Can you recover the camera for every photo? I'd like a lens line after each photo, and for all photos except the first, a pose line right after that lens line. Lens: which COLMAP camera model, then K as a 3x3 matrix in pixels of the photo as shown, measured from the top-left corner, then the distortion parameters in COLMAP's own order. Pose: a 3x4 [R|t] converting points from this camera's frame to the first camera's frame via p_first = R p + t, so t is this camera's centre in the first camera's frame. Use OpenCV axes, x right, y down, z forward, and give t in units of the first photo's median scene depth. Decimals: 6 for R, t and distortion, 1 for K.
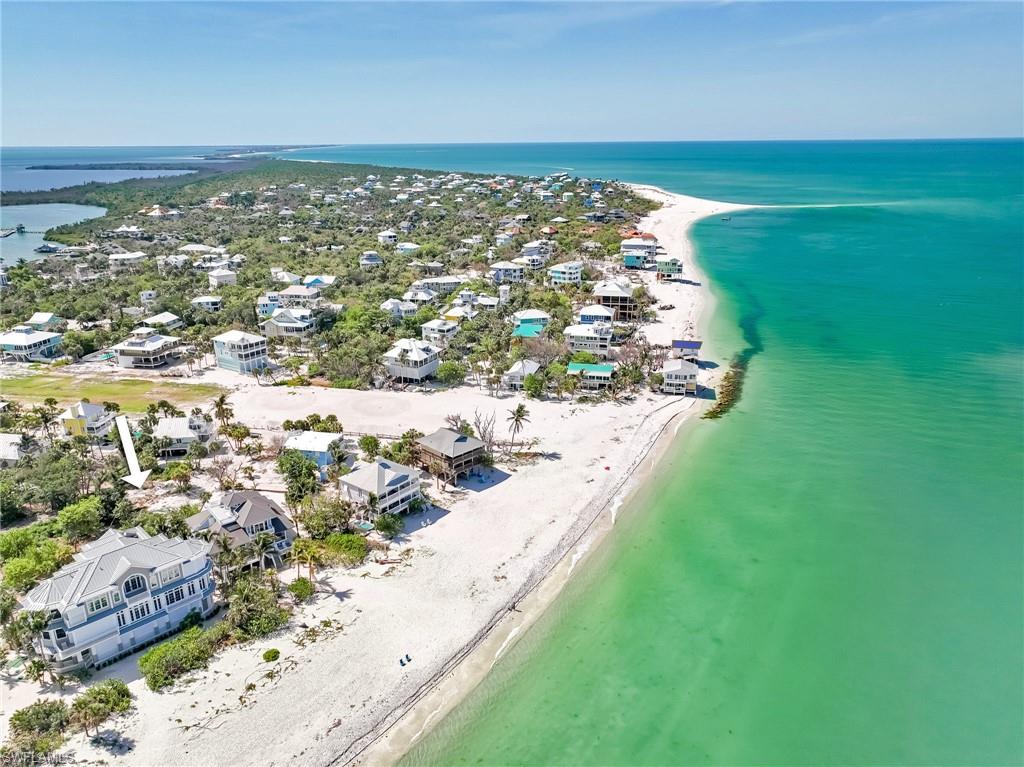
lens RADIAL K [[720.7, 0, 513.5], [0, 720.7, 384.7], [0, 0, 1]] dist [0.003563, 0.011884]
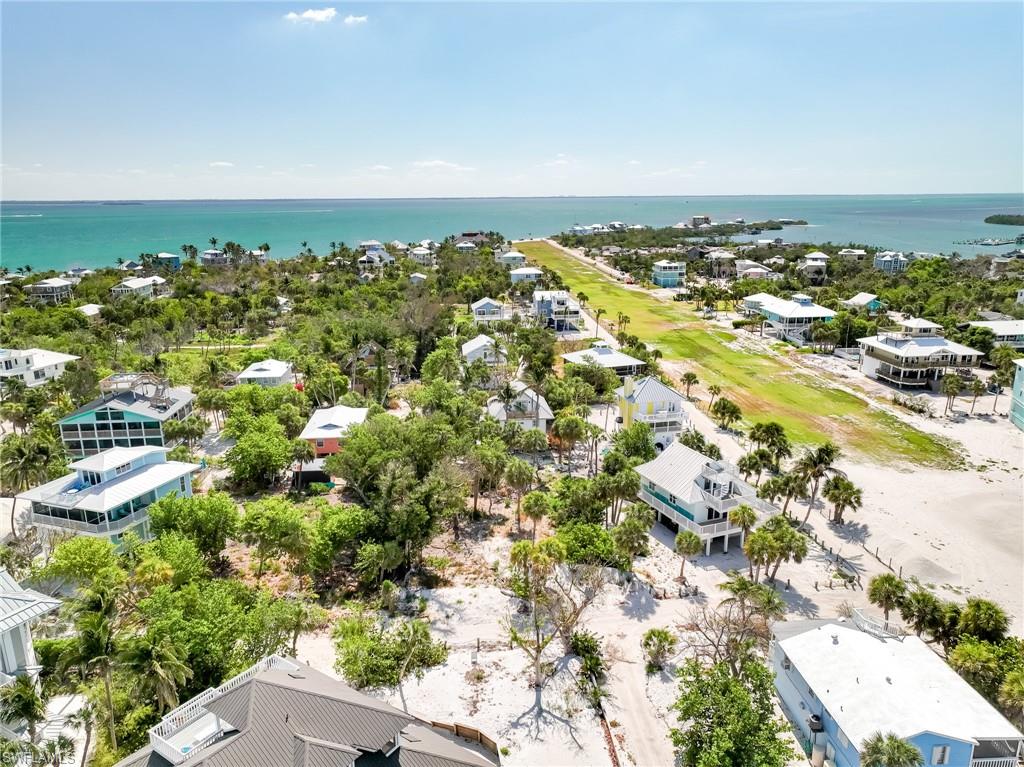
lens RADIAL K [[720.7, 0, 513.5], [0, 720.7, 384.7], [0, 0, 1]] dist [0.003563, 0.011884]
pose [[0.288642, 0.251245, -0.923884, -0.063901], [-0.305574, 0.938664, 0.159796, -0.023803], [0.907364, 0.236191, 0.347712, 0.541465]]
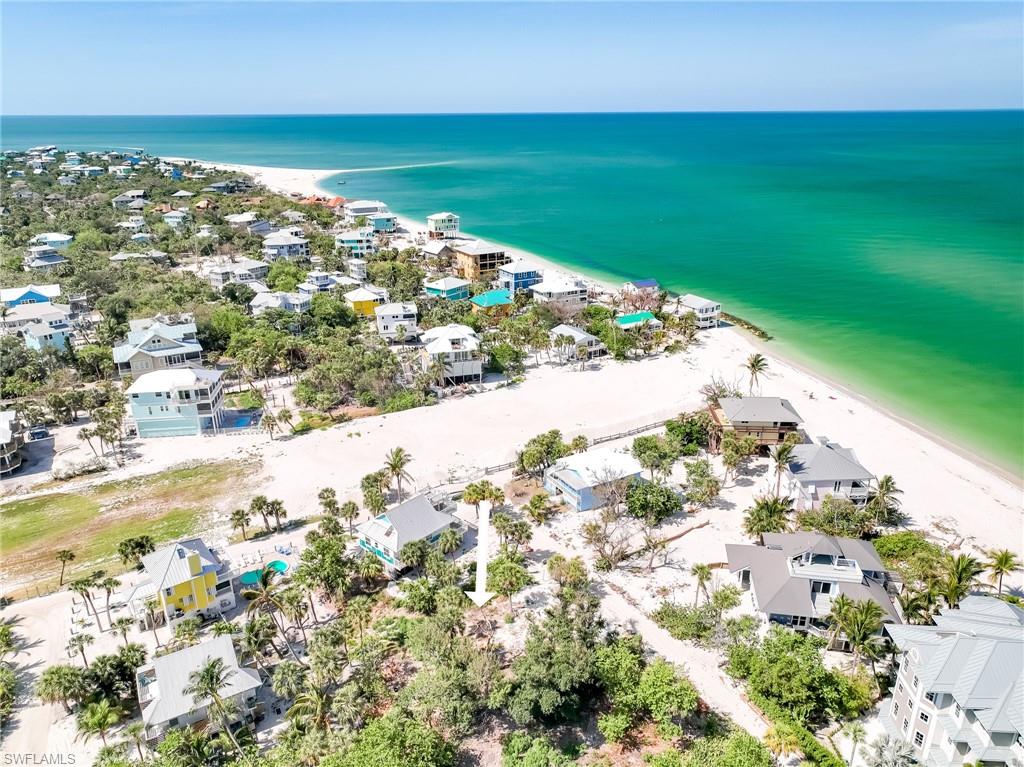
lens RADIAL K [[720.7, 0, 513.5], [0, 720.7, 384.7], [0, 0, 1]] dist [0.003563, 0.011884]
pose [[0.750323, -0.232545, 0.618820, -0.552241], [0.213624, 0.971156, 0.105929, -0.066259], [-0.625604, 0.052713, 0.778358, 0.365397]]
